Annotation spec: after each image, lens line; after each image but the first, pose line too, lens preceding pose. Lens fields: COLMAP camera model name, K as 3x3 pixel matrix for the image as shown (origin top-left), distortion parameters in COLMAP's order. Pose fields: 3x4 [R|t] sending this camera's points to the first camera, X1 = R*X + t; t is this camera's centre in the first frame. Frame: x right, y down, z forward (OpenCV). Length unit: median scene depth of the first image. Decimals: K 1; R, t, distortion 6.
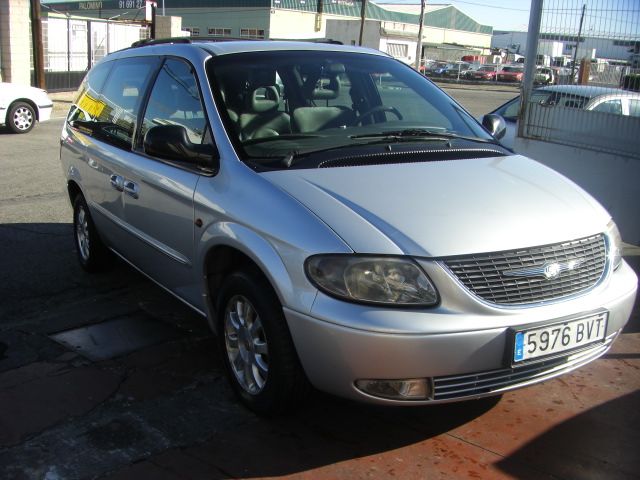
lens RADIAL K [[716.0, 0, 290.5], [0, 716.0, 304.9], [0, 0, 1]] dist [-0.199734, 0.158605]
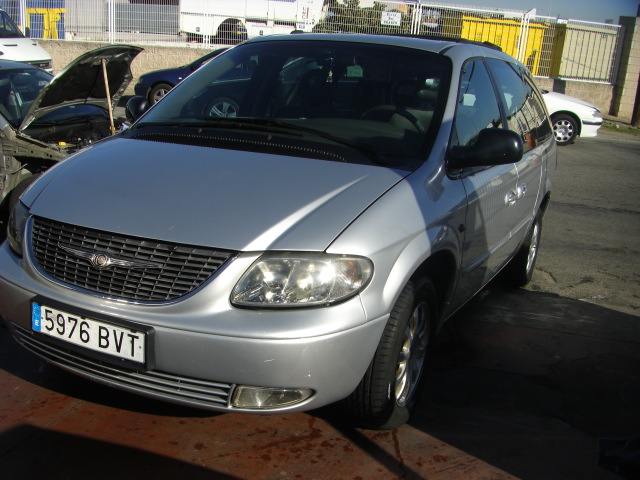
lens RADIAL K [[716.0, 0, 290.5], [0, 716.0, 304.9], [0, 0, 1]] dist [-0.199734, 0.158605]
pose [[0.569354, 0.291760, -0.768578, 1.242806], [-0.313357, 0.941344, 0.125212, -0.186672], [0.760028, 0.169550, 0.627383, 0.625104]]
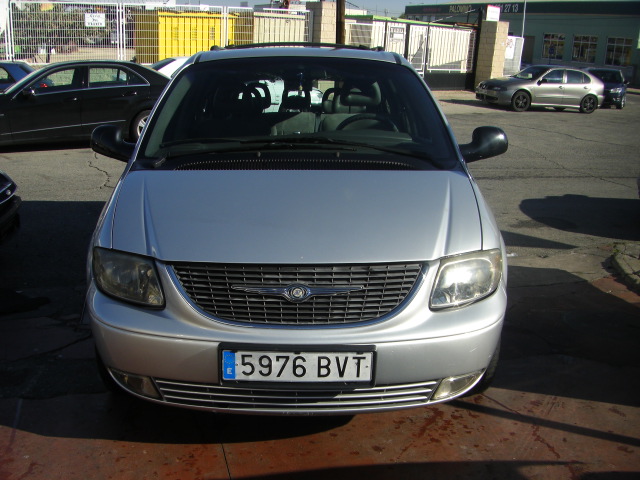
lens RADIAL K [[716.0, 0, 290.5], [0, 716.0, 304.9], [0, 0, 1]] dist [-0.199734, 0.158605]
pose [[0.878973, 0.150466, -0.452511, 0.793767], [-0.152389, 0.987788, 0.032445, -0.062262], [0.451867, 0.040439, 0.891168, 0.168824]]
